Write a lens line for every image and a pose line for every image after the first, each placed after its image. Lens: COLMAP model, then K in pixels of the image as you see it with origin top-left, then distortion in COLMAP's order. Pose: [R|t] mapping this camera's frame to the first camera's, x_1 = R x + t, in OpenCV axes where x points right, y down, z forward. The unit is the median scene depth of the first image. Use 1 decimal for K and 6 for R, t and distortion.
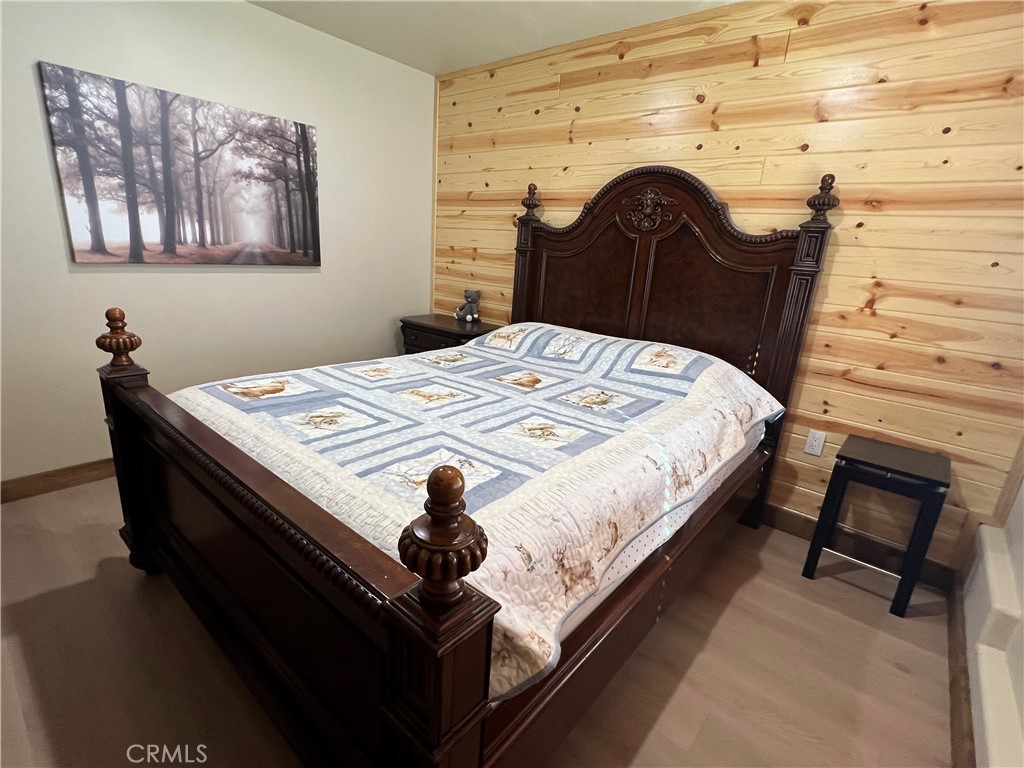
lens RADIAL K [[490.5, 0, 510.9], [0, 490.5, 388.1], [0, 0, 1]] dist [-0.003479, -0.000536]
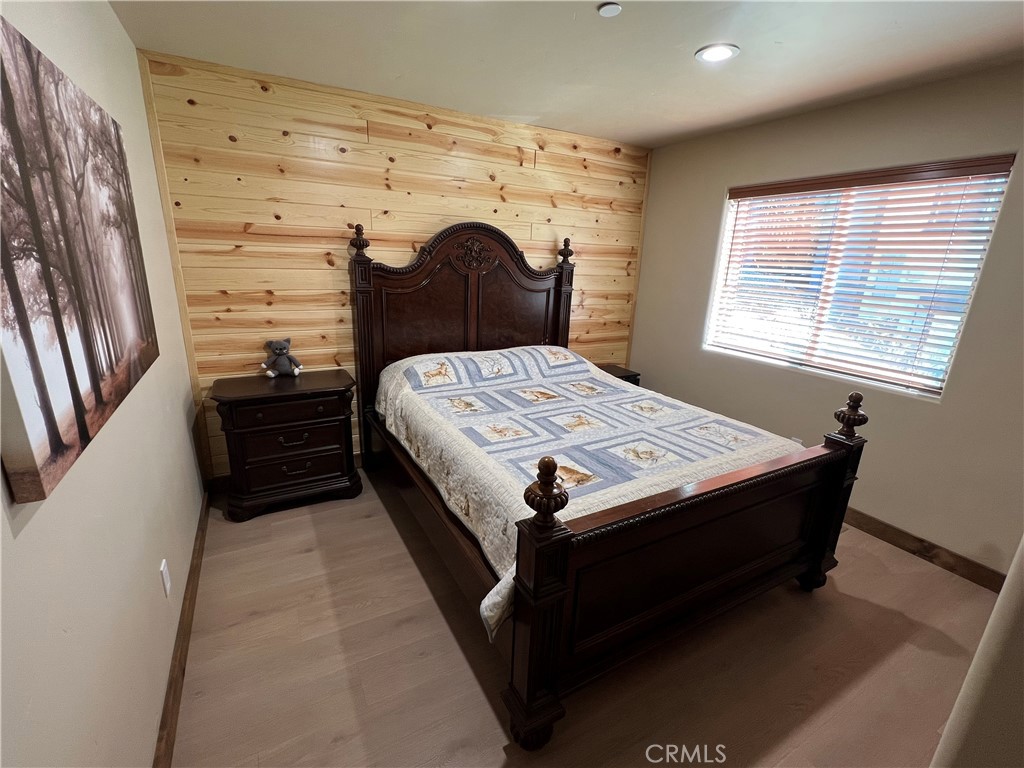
lens RADIAL K [[448.6, 0, 509.9], [0, 448.6, 384.9], [0, 0, 1]] dist [-0.000805, 0.000183]
pose [[0.357343, -0.306115, 0.882383, -1.091738], [0.245568, 0.942316, 0.227458, -0.346122], [-0.901112, 0.135404, 0.411902, 0.559113]]
